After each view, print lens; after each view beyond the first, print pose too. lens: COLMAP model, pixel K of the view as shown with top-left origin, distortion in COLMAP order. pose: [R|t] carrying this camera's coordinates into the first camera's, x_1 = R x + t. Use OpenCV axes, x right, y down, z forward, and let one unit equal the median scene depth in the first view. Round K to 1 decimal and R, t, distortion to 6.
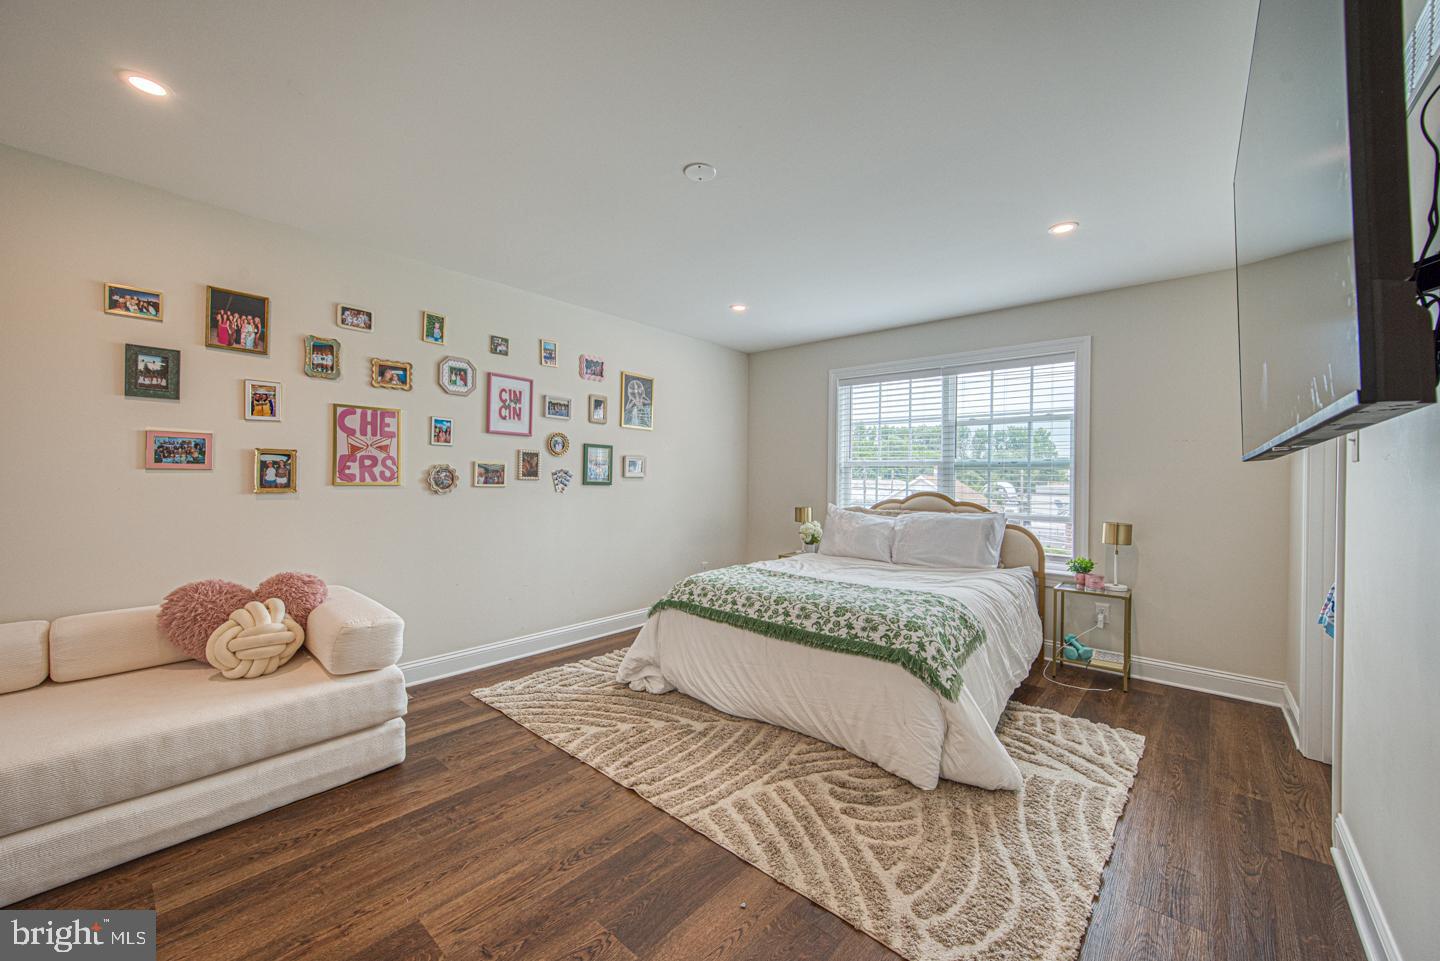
lens RADIAL K [[546.1, 0, 722.0], [0, 546.1, 481.0], [0, 0, 1]] dist [0.002968, -0.000109]
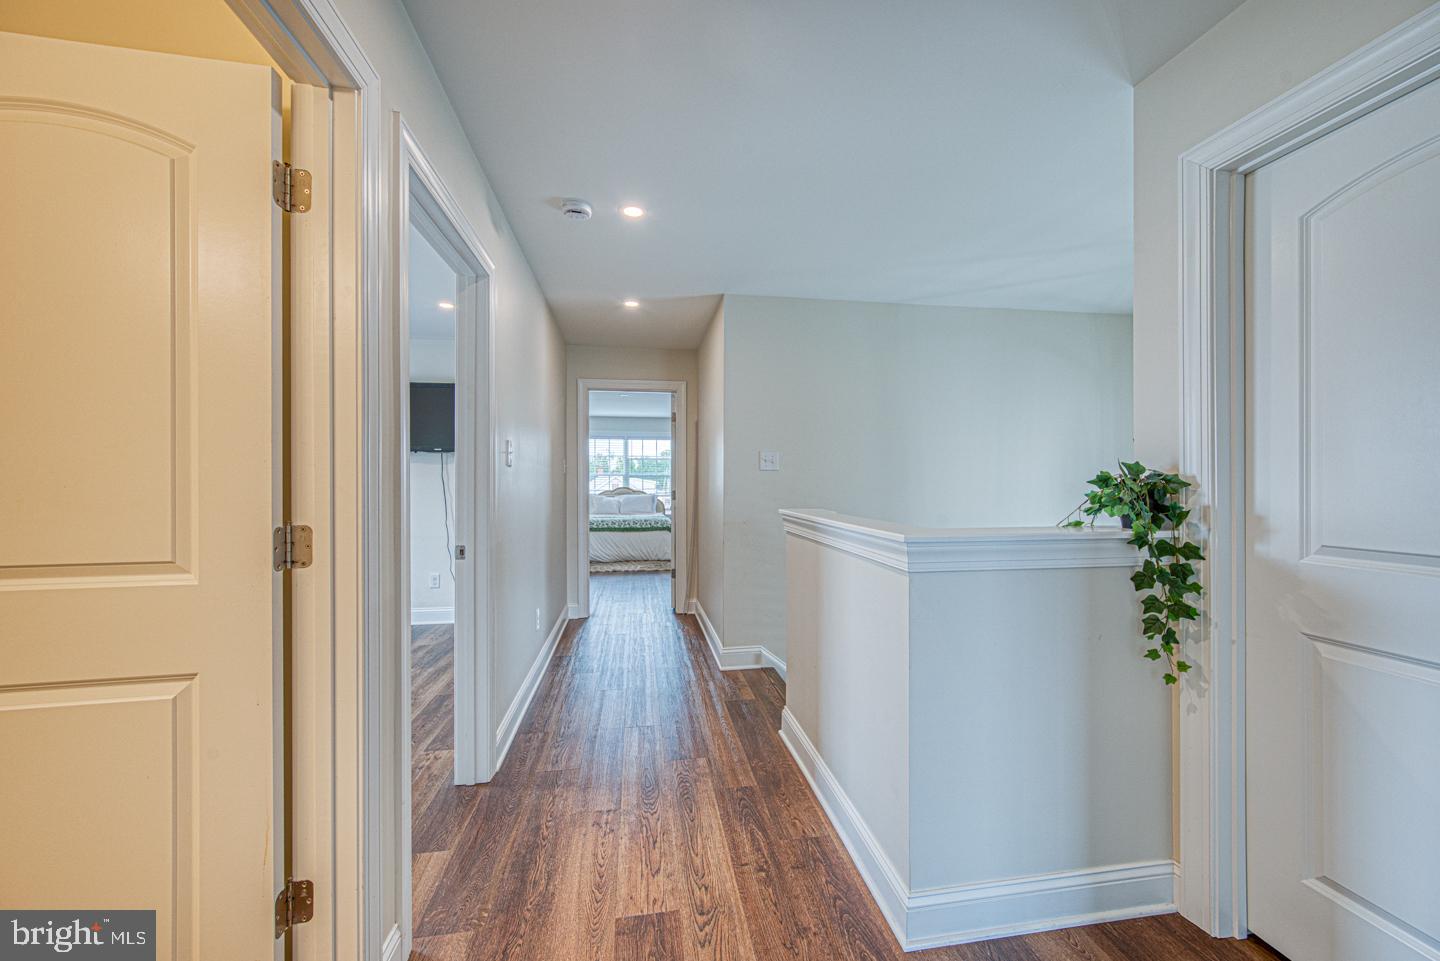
lens RADIAL K [[546.1, 0, 722.0], [0, 546.1, 481.0], [0, 0, 1]] dist [0.002968, -0.000109]
pose [[0.626889, -0.014075, 0.778982, -1.971641], [0.011292, 0.999896, 0.008979, -0.036300], [-0.779027, 0.003168, 0.626982, -1.405128]]
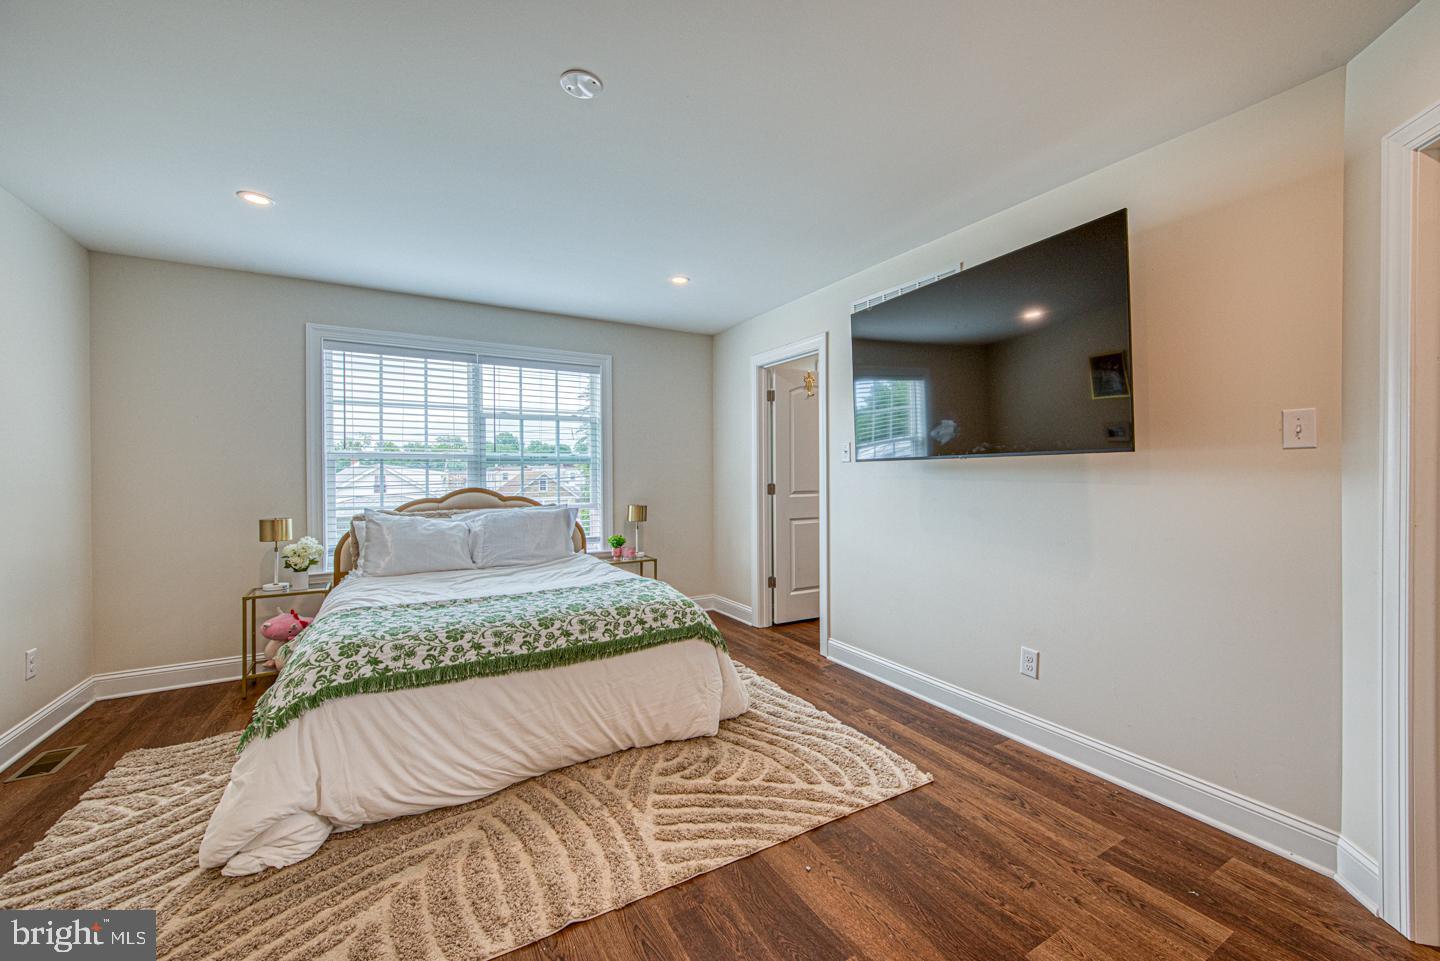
lens RADIAL K [[571.2, 0, 720.0], [0, 571.2, 480.5], [0, 0, 1]] dist [0.000936, 0.000001]
pose [[0.320960, -0.028235, 0.946672, -0.616147], [0.015854, 0.999576, 0.024438, -0.014213], [-0.946960, 0.007165, 0.321271, 0.459461]]
